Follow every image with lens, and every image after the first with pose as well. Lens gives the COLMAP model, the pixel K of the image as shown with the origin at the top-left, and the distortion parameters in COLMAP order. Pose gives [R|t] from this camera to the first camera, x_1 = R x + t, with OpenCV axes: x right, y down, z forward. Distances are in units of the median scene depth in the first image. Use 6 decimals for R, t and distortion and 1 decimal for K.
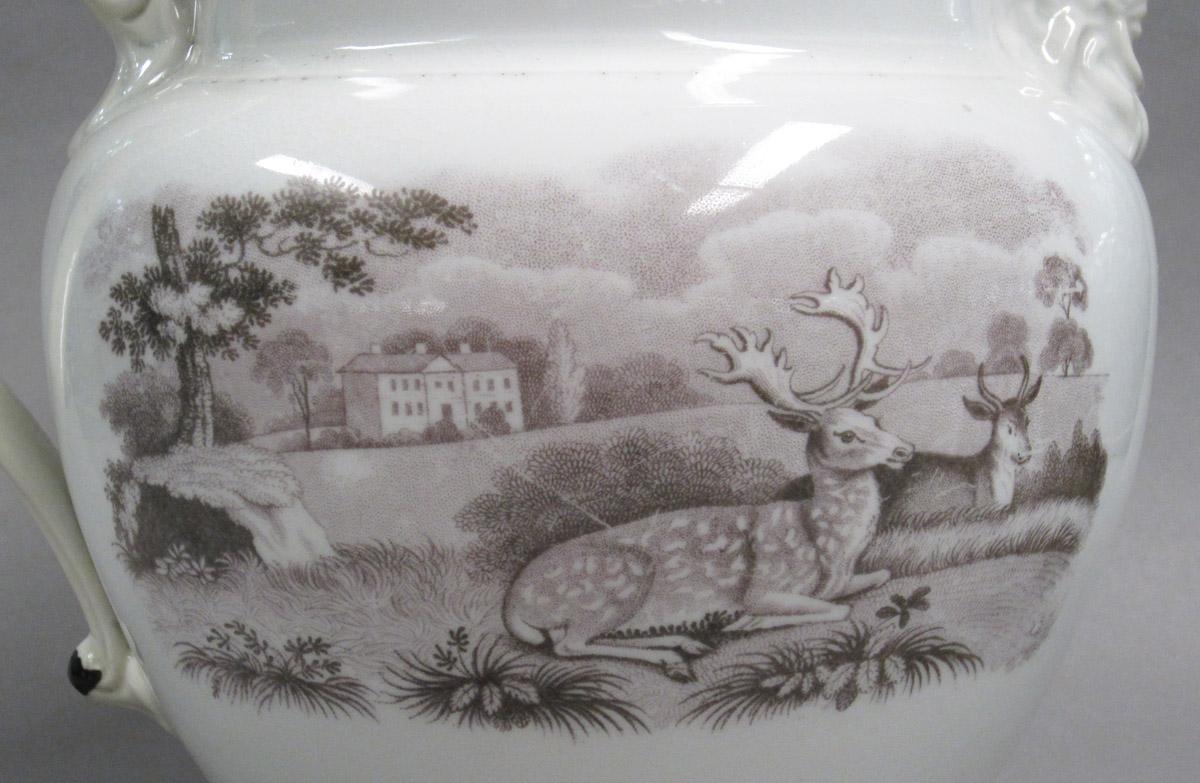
lens RADIAL K [[1919.1, 0, 601.0], [0, 1919.1, 388.5], [0, 0, 1]] dist [-0.310091, 0.000000]
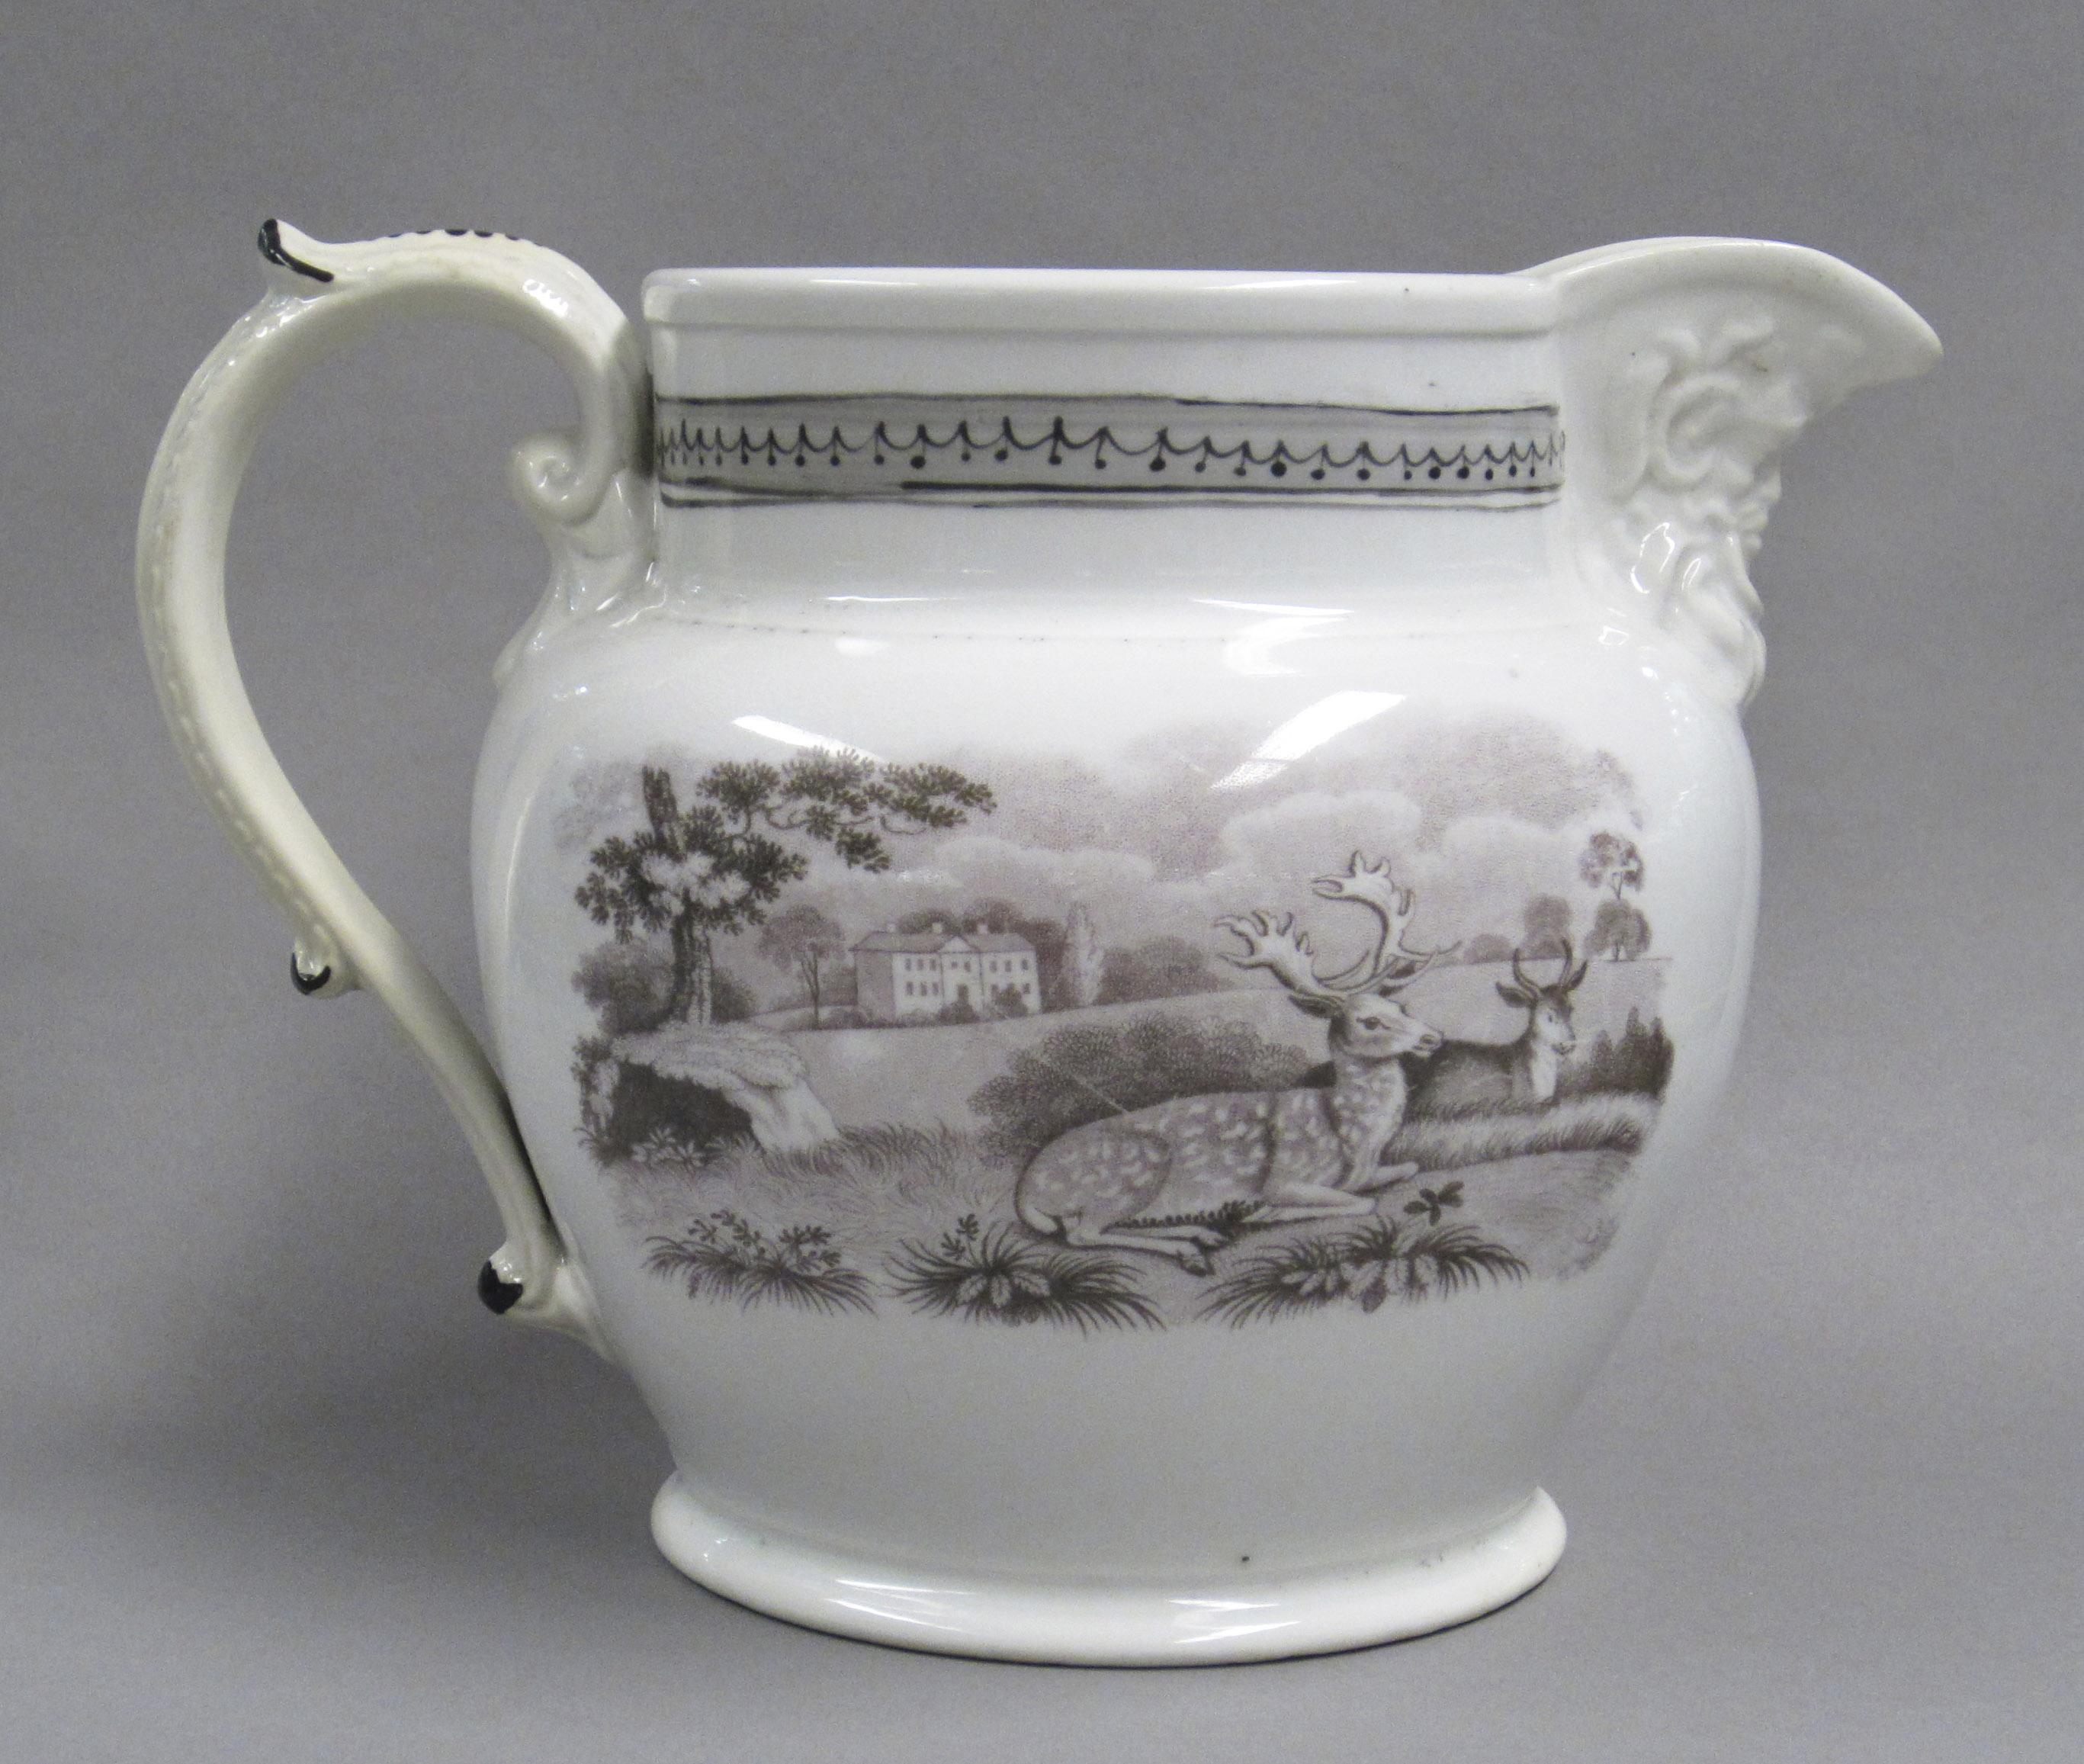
lens RADIAL K [[4177.6, 0, 1041.9], [0, 4177.6, 883.7], [0, 0, 1]] dist [-0.320949, 0.000000]
pose [[0.999824, 0.013197, -0.013299, -0.011478], [-0.013180, 0.999912, 0.001386, -0.045385], [0.013317, -0.001210, 0.999911, -1.098705]]
